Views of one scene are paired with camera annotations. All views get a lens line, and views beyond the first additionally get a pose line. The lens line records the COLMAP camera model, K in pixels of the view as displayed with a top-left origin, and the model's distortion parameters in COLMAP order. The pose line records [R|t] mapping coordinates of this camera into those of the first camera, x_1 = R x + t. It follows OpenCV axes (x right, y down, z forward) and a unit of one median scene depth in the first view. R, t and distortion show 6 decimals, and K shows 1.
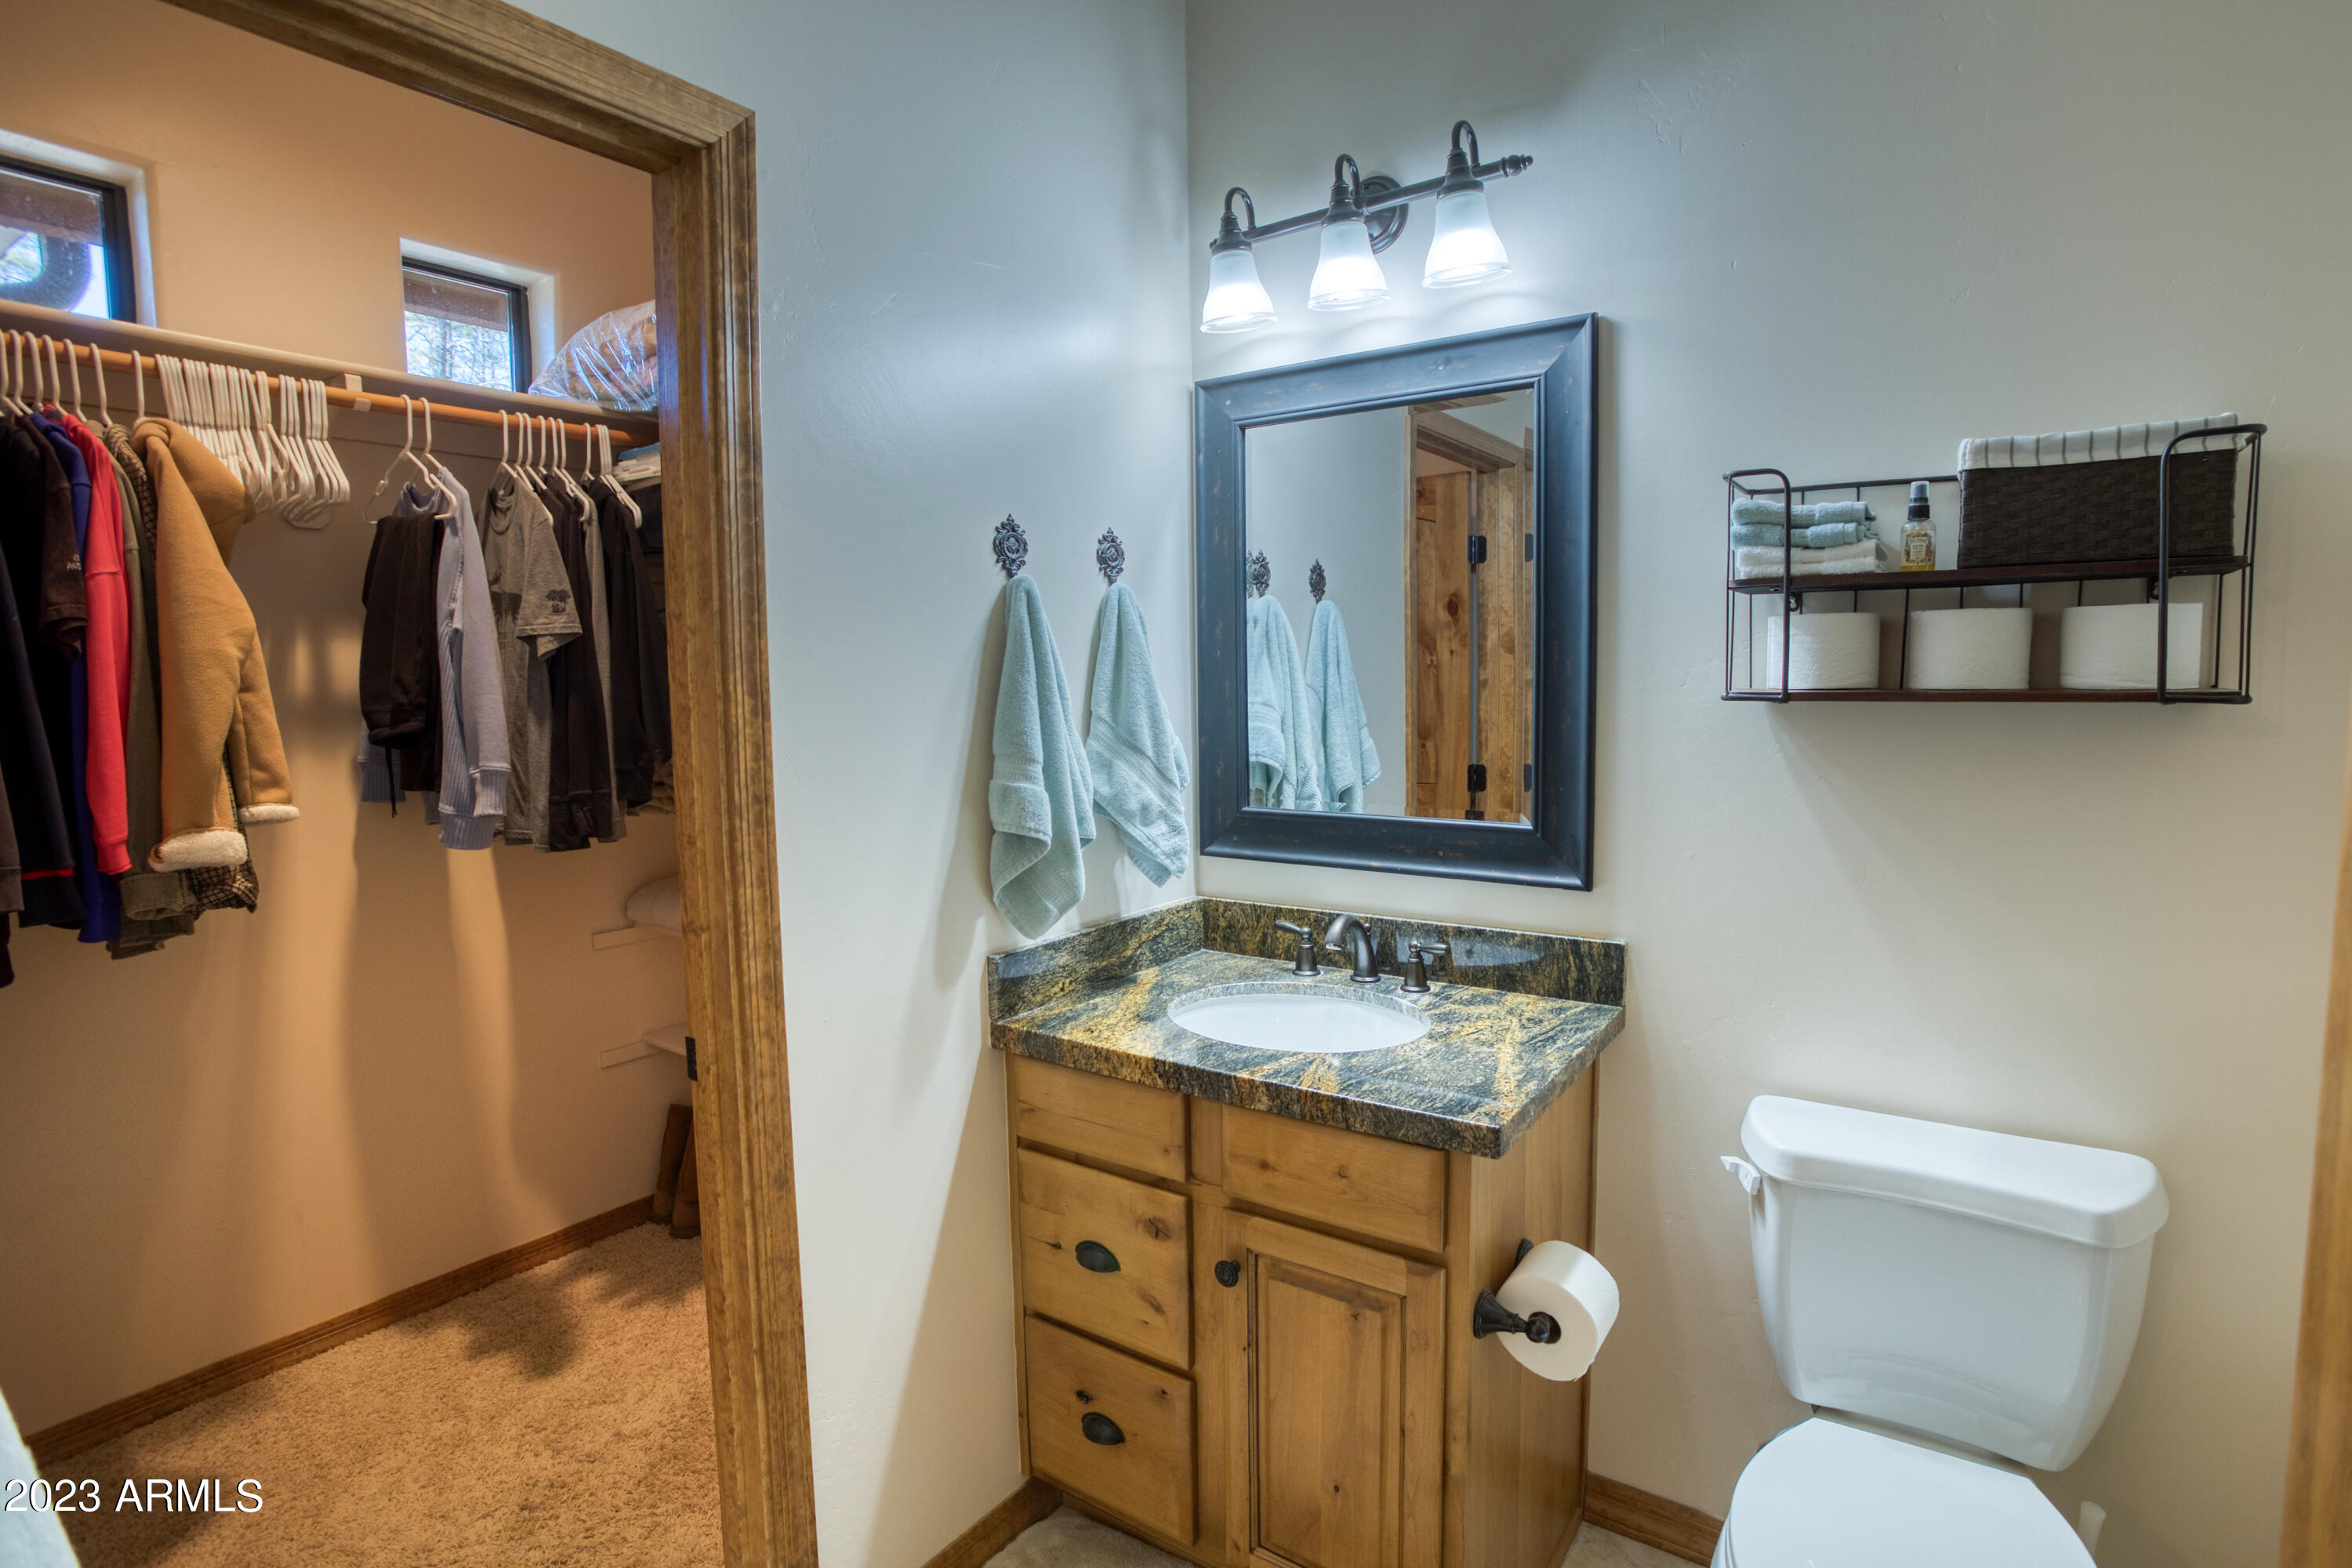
lens RADIAL K [[1167.5, 0, 1136.3], [0, 1167.5, 772.8], [0, 0, 1]] dist [-0.054070, 0.001897]
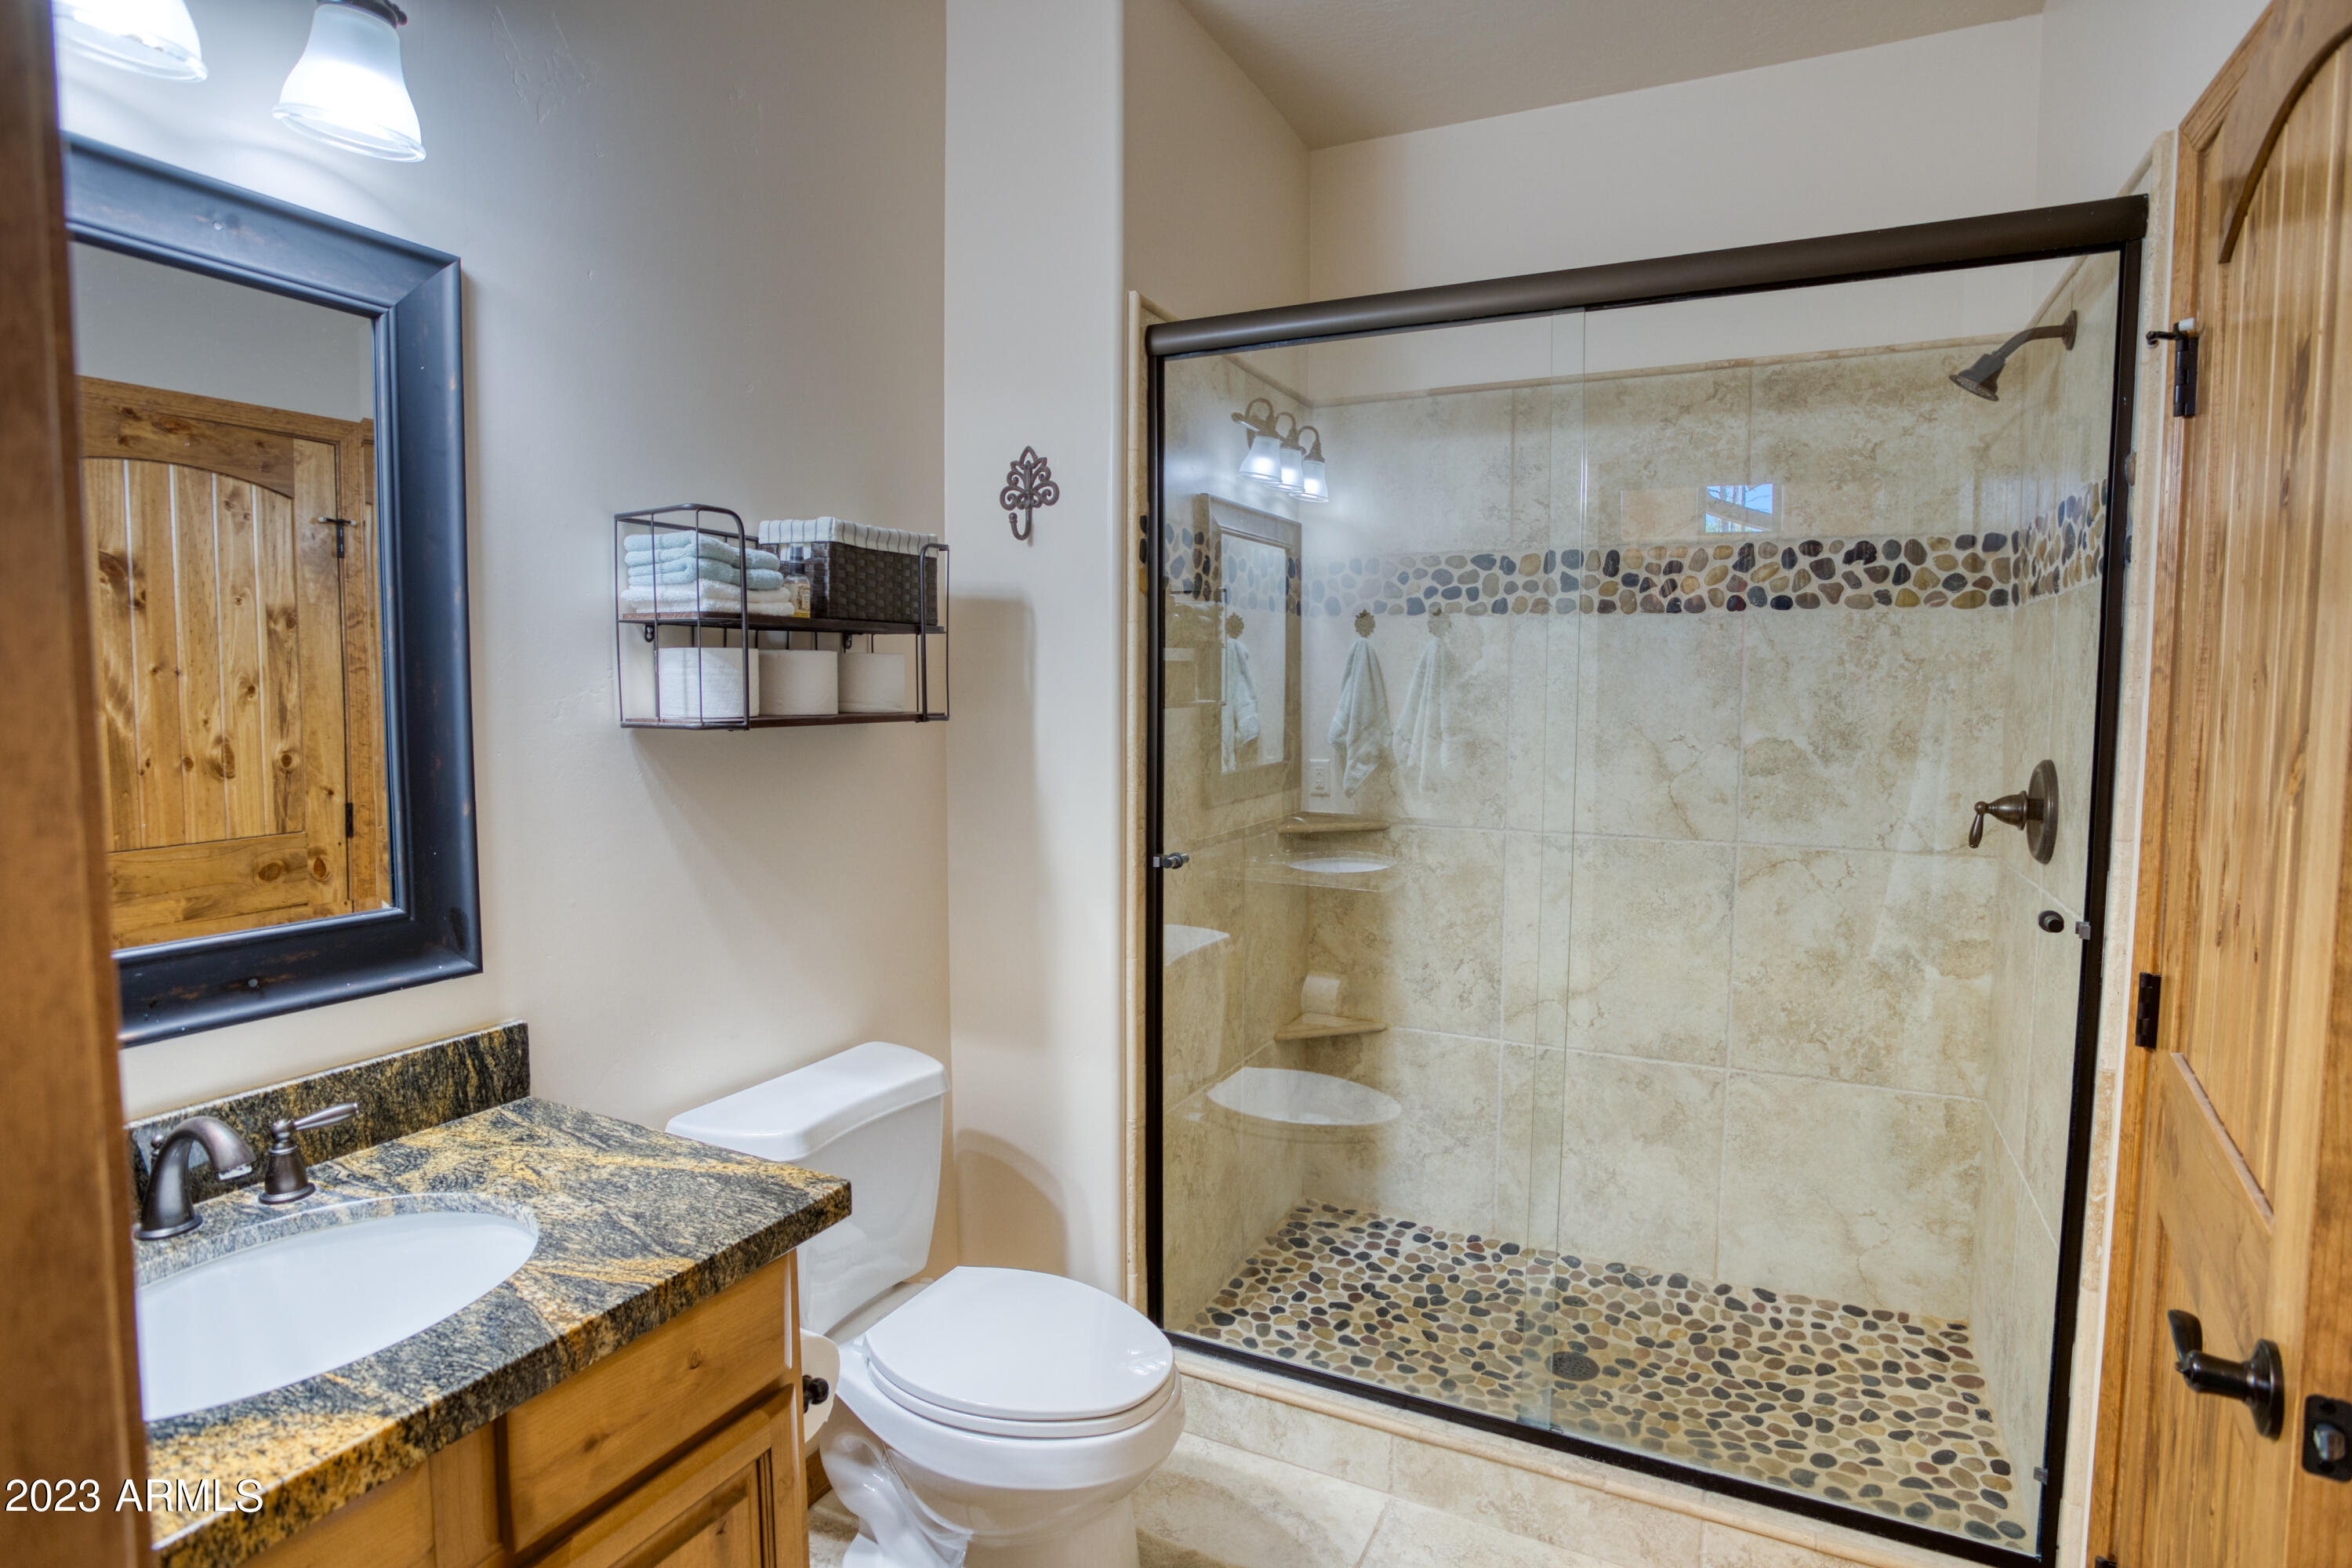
lens RADIAL K [[1272.2, 0, 1174.2], [0, 1272.2, 772.7], [0, 0, 1]] dist [-0.004656, 0.000884]
pose [[-0.173095, -0.056611, 0.983277, -0.637030], [0.080578, 0.994186, 0.071424, -0.069161], [-0.981604, 0.091593, -0.167527, 0.751815]]
